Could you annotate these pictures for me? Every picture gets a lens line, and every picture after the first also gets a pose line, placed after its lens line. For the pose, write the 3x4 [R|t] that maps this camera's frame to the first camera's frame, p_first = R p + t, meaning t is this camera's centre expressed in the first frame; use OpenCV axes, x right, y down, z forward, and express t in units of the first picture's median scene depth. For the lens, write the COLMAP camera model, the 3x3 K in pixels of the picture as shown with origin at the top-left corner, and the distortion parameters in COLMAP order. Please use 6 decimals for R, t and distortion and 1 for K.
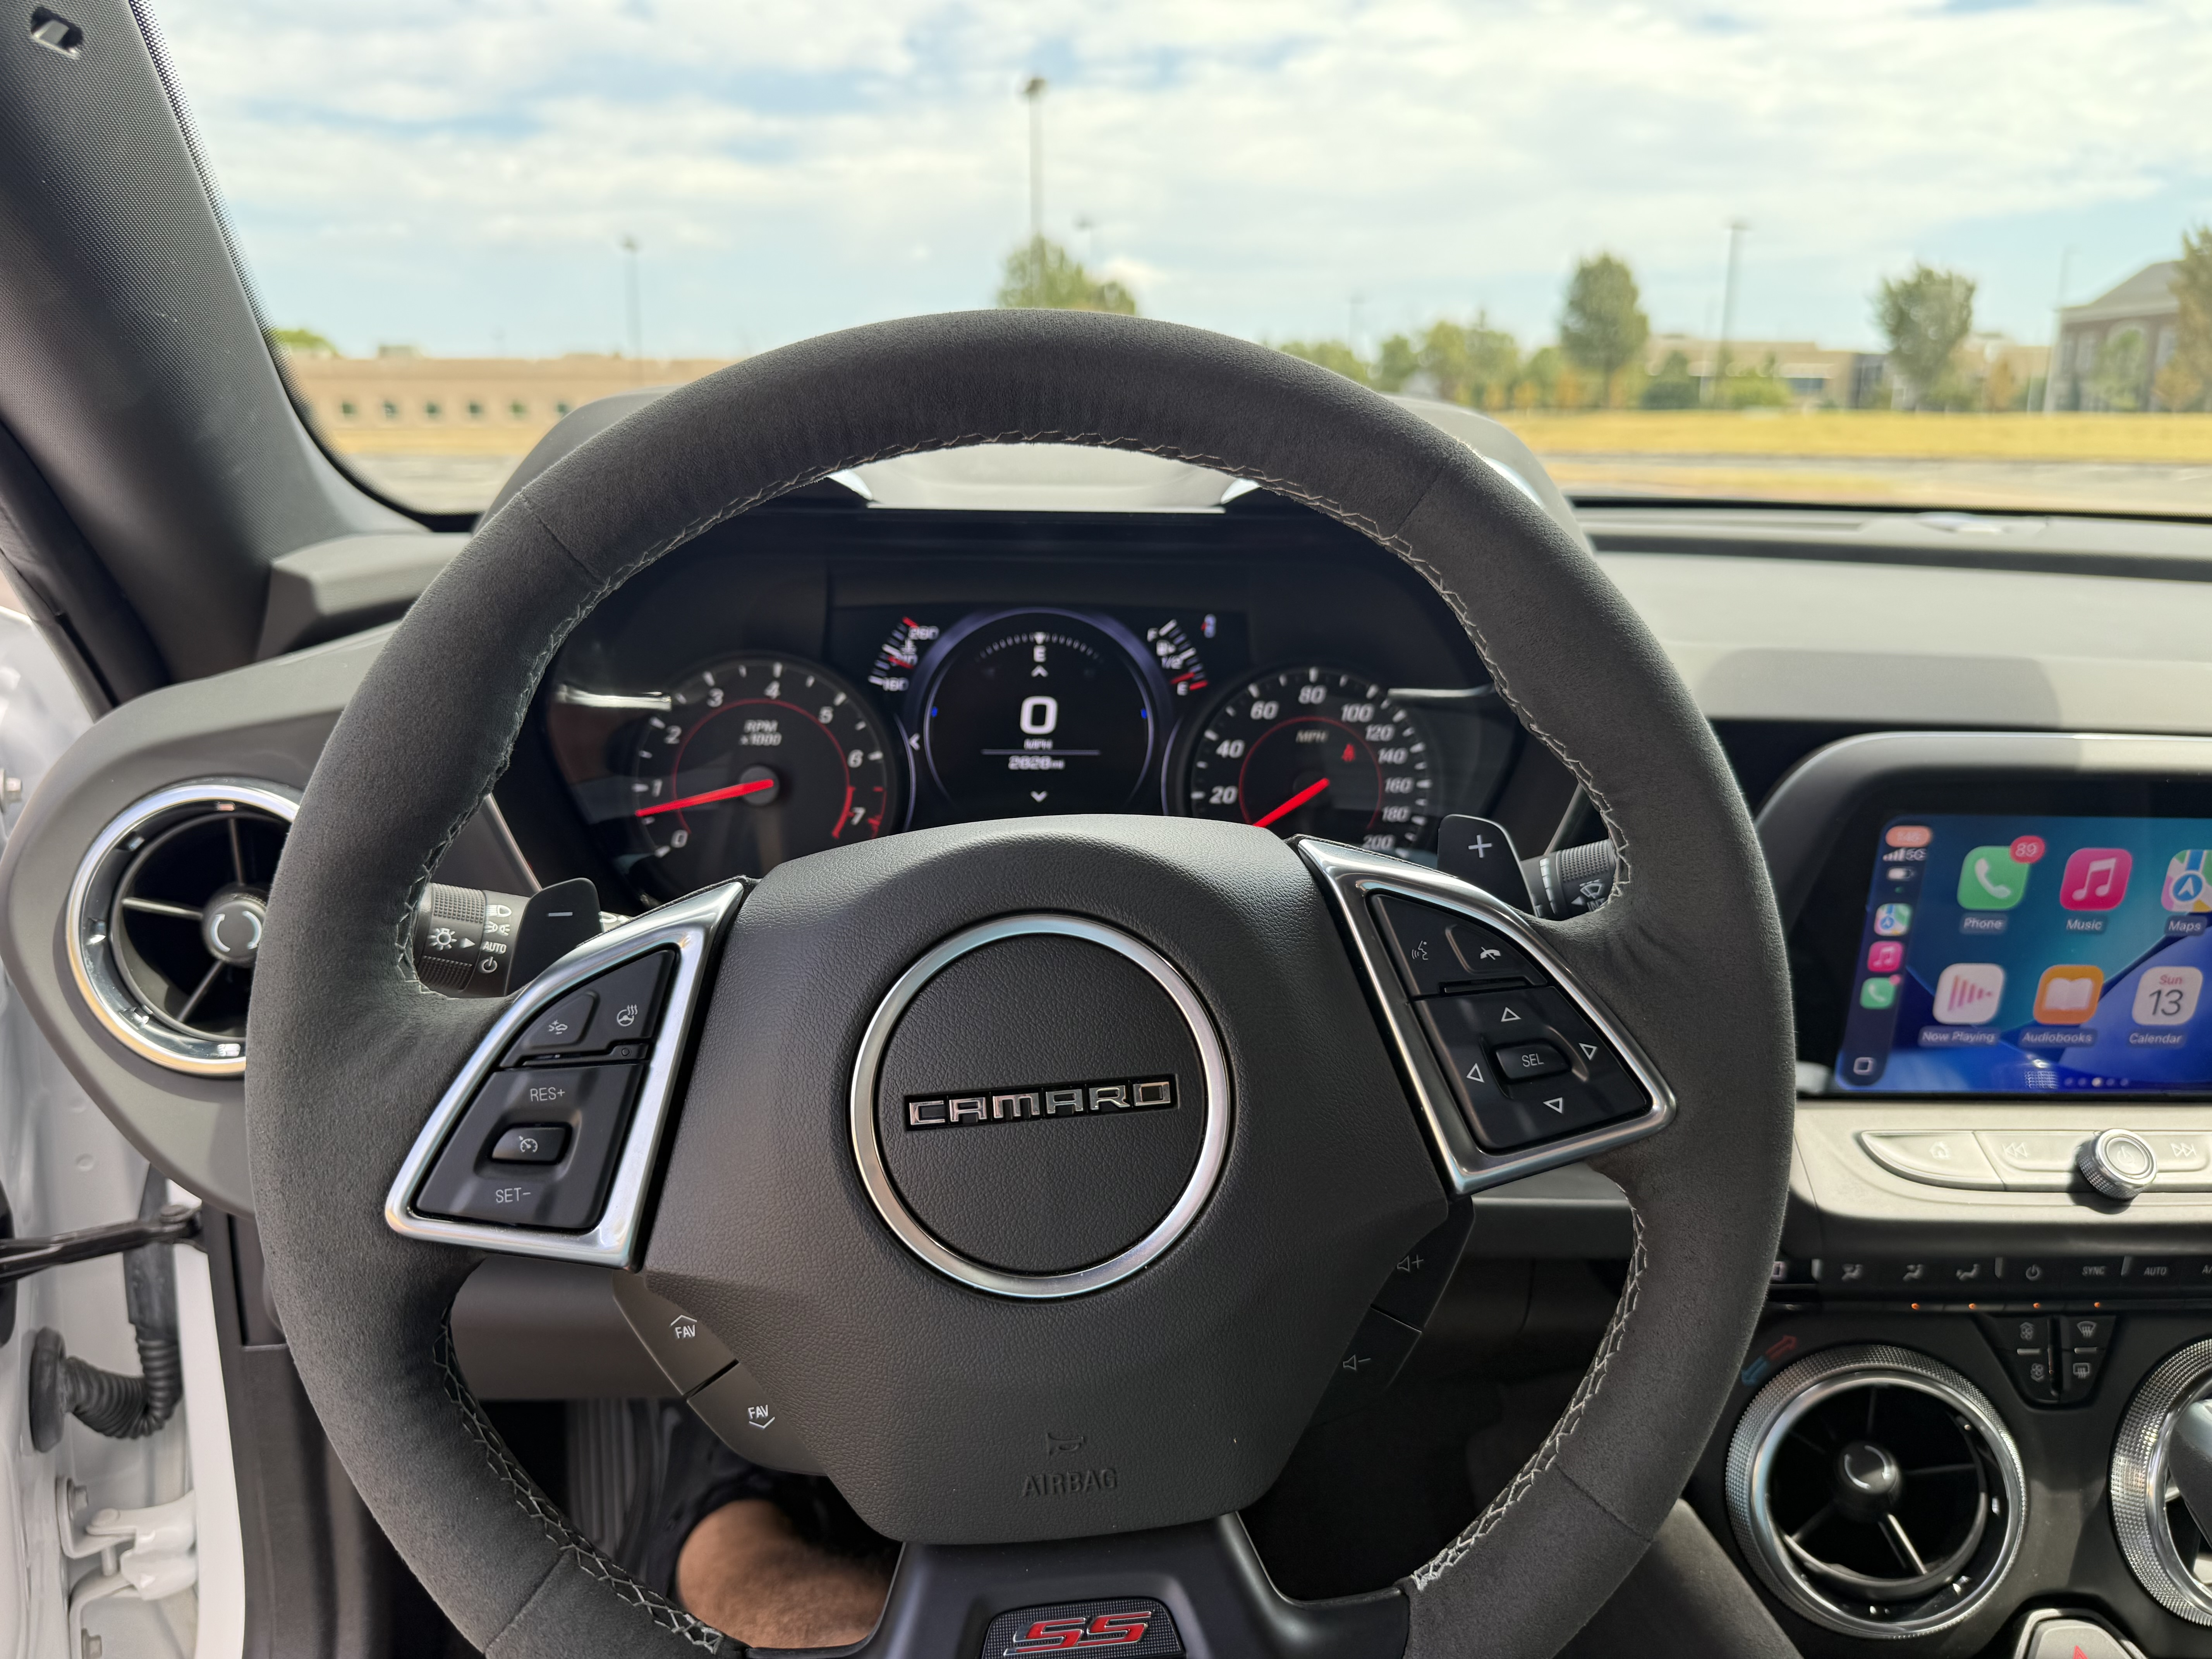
lens RADIAL K [[1570.0, 0, 1097.9], [0, 1570.0, 835.8], [0, 0, 1]] dist [0.010662, -0.026426]
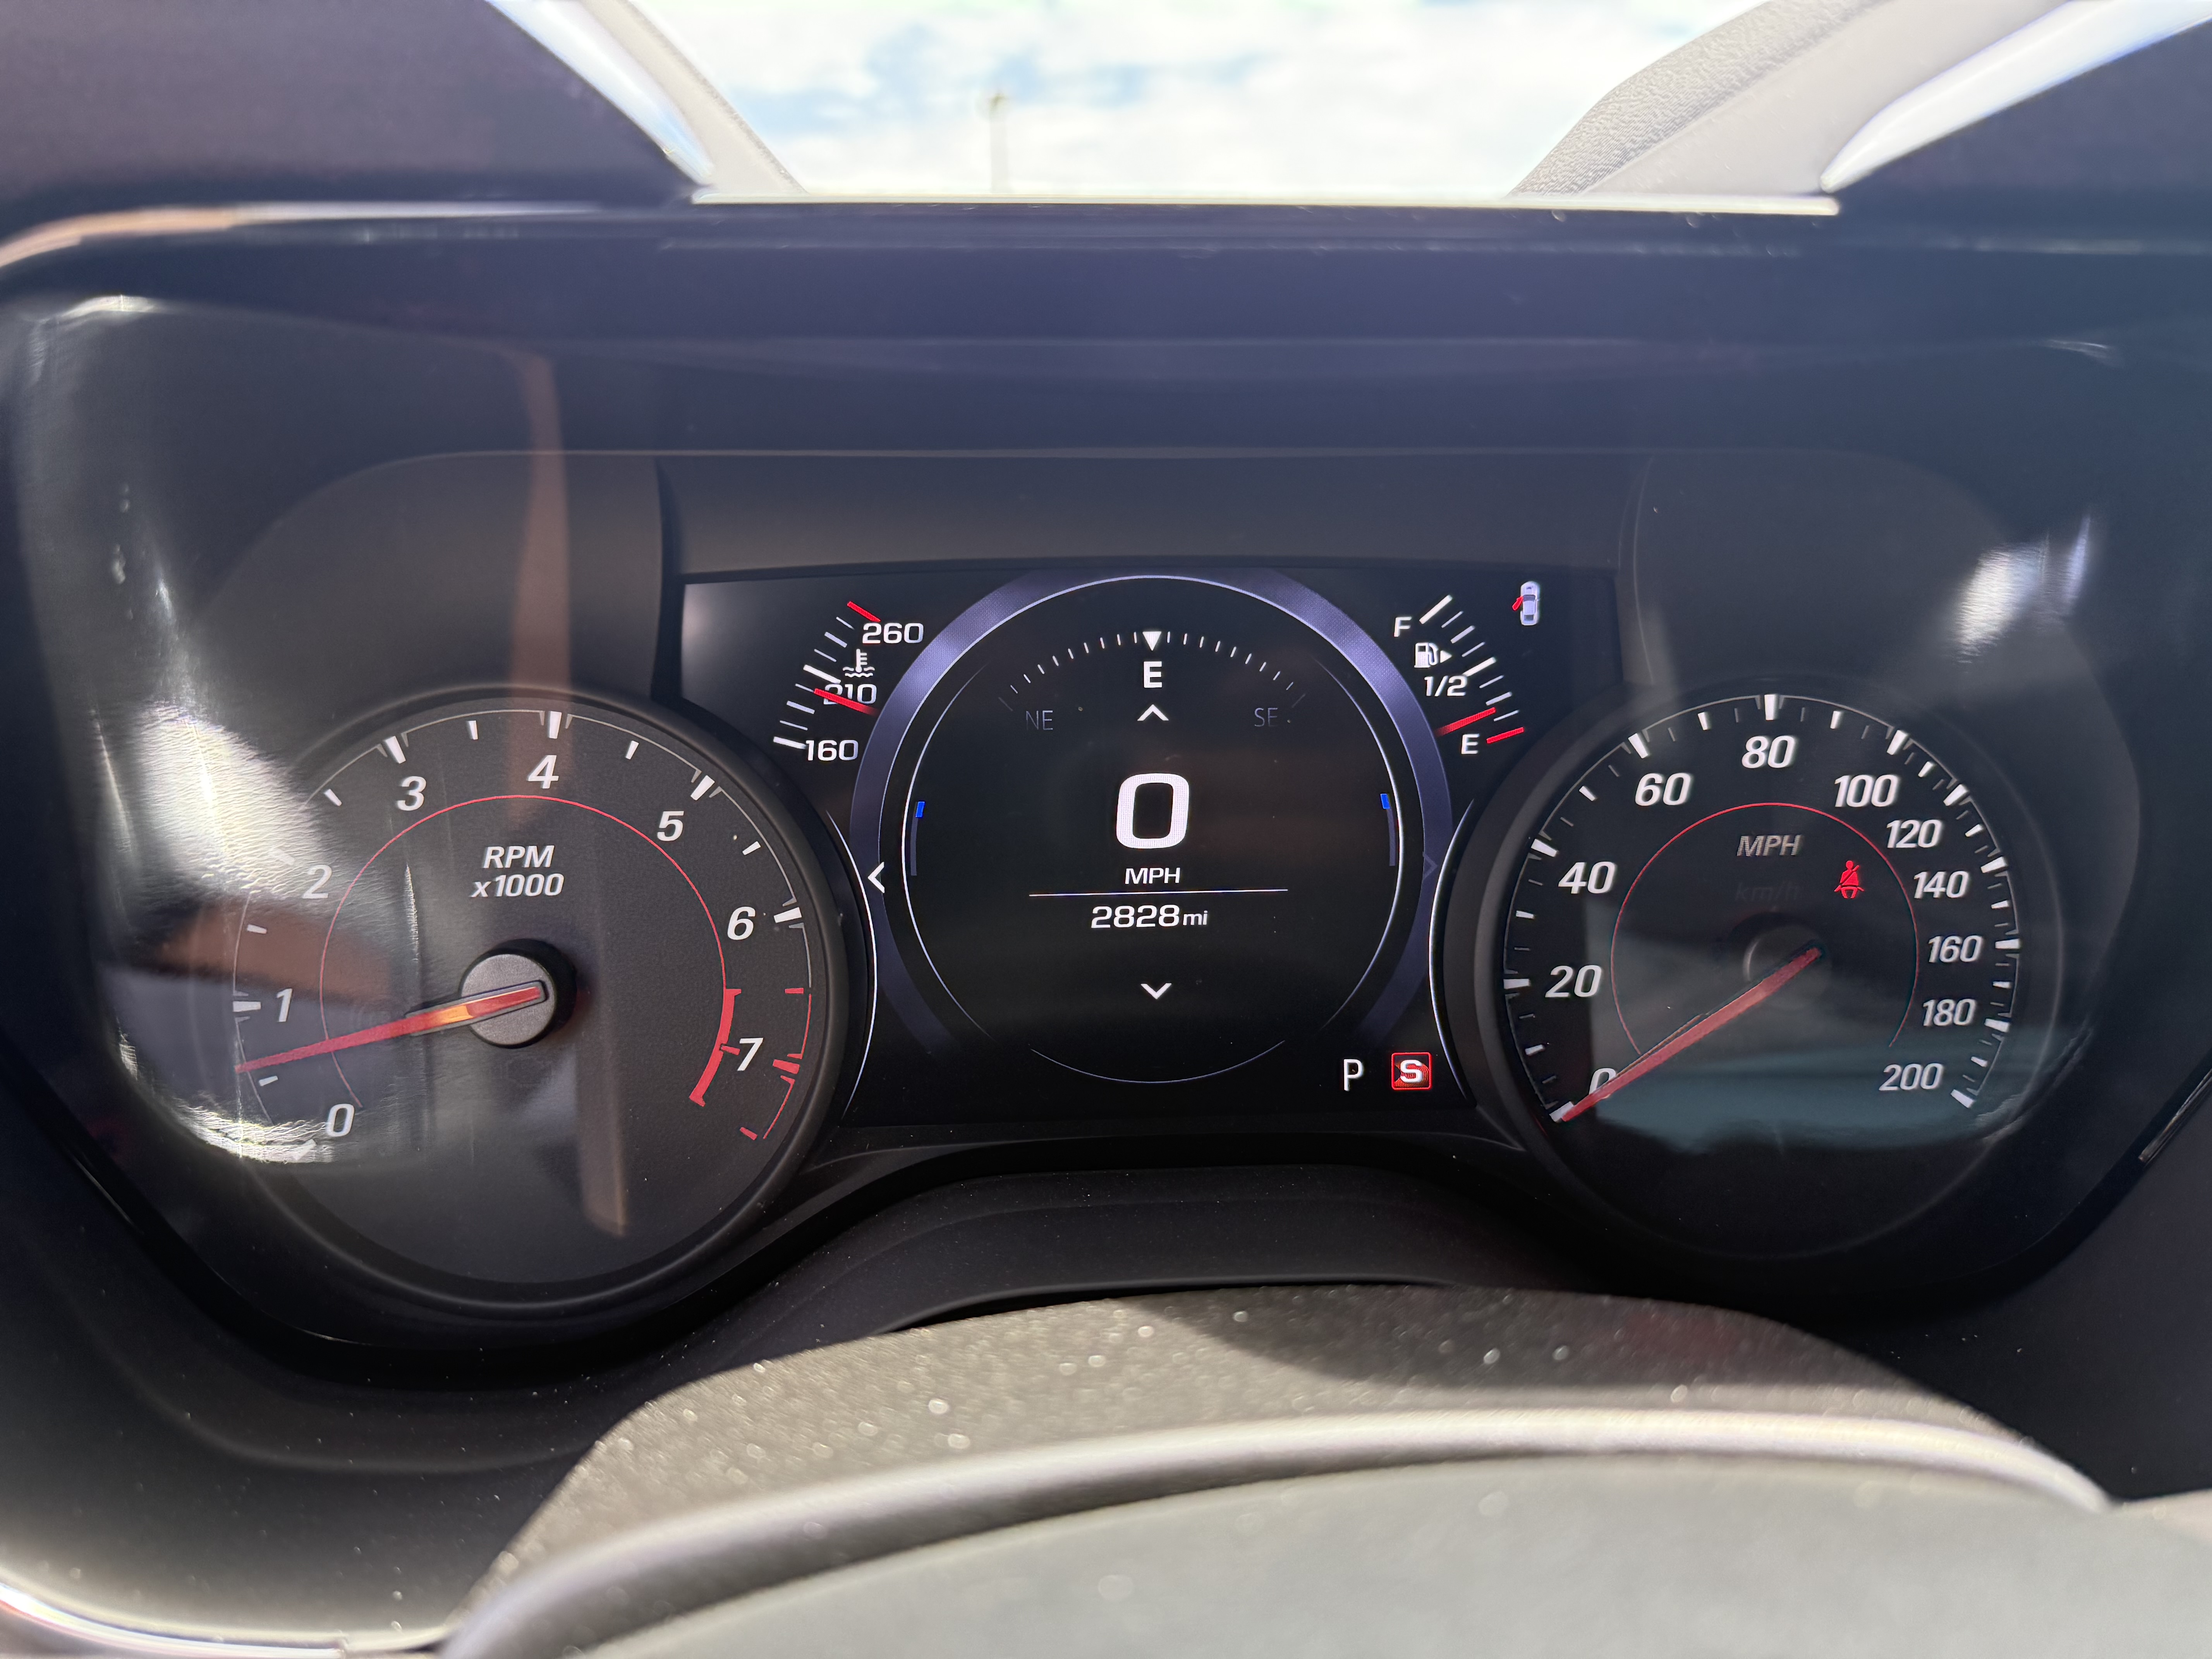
lens RADIAL K [[1569.2, 0, 1106.0], [0, 1569.2, 829.5], [0, 0, 1]] dist [0.070644, -0.340889]
pose [[0.999529, -0.024394, 0.018630, -0.060080], [0.024644, 0.999607, -0.013331, -0.066379], [-0.018297, 0.013784, 0.999738, 0.557186]]
